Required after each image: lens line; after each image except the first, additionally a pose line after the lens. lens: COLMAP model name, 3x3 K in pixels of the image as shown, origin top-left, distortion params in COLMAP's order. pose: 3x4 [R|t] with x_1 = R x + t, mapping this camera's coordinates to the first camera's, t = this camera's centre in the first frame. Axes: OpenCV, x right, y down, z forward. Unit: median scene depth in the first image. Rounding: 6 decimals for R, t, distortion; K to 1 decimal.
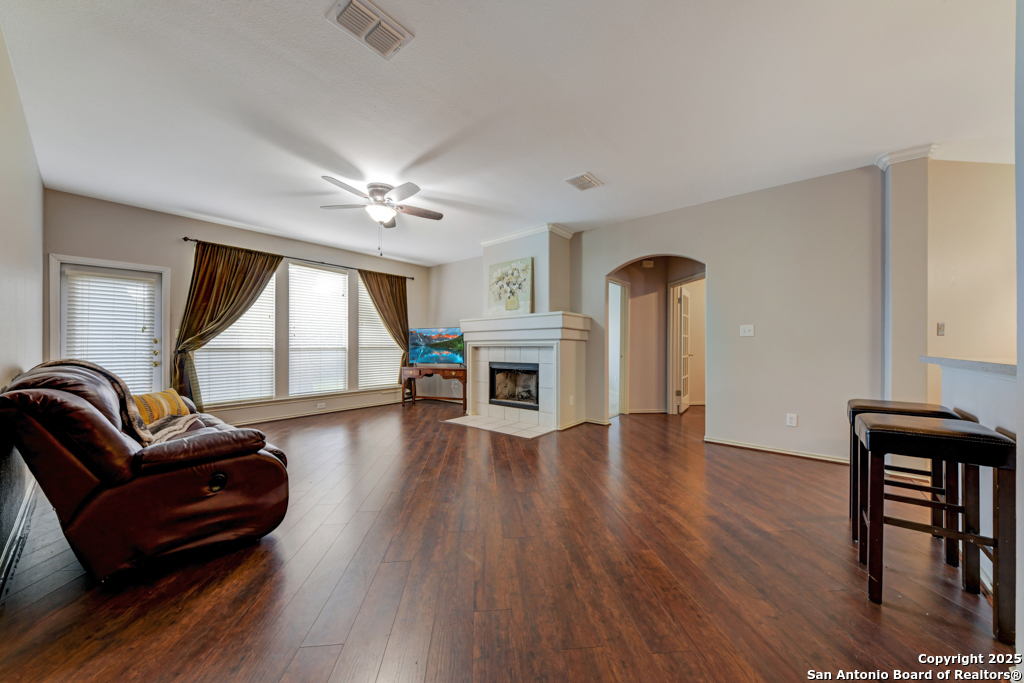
lens RADIAL K [[351.6, 0, 509.1], [0, 351.6, 343.6], [0, 0, 1]] dist [0.013762, -0.007662]
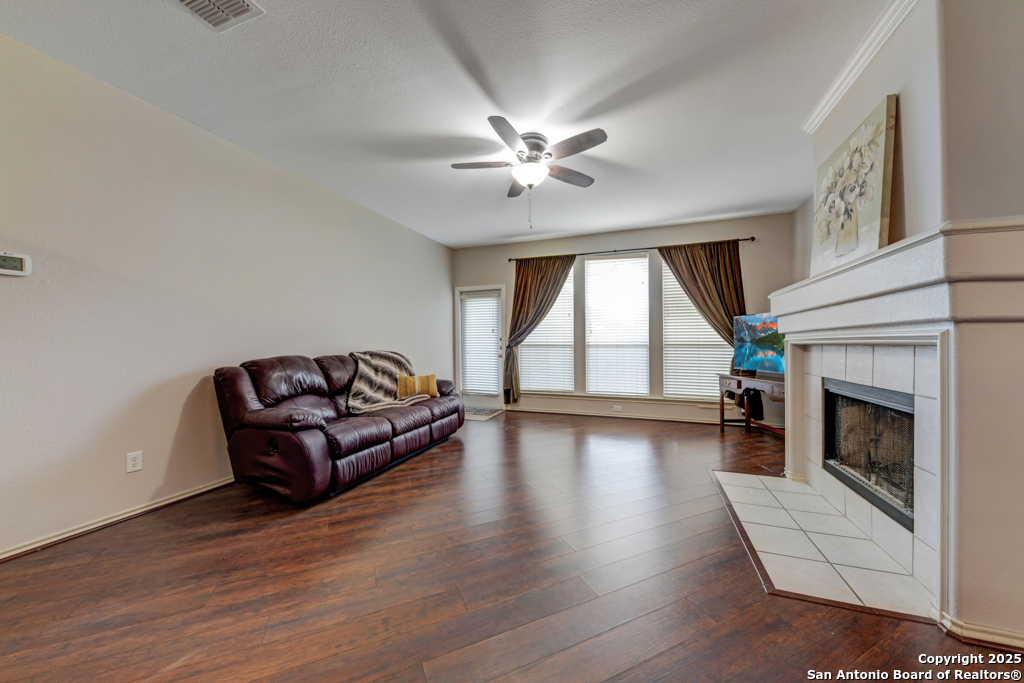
lens RADIAL K [[351.6, 0, 509.1], [0, 351.6, 343.6], [0, 0, 1]] dist [0.013762, -0.007662]
pose [[0.345581, 0.003086, -0.938384, 0.238861], [0.006664, 0.999961, 0.005743, 0.002359], [0.938365, -0.008238, 0.345547, 0.453485]]
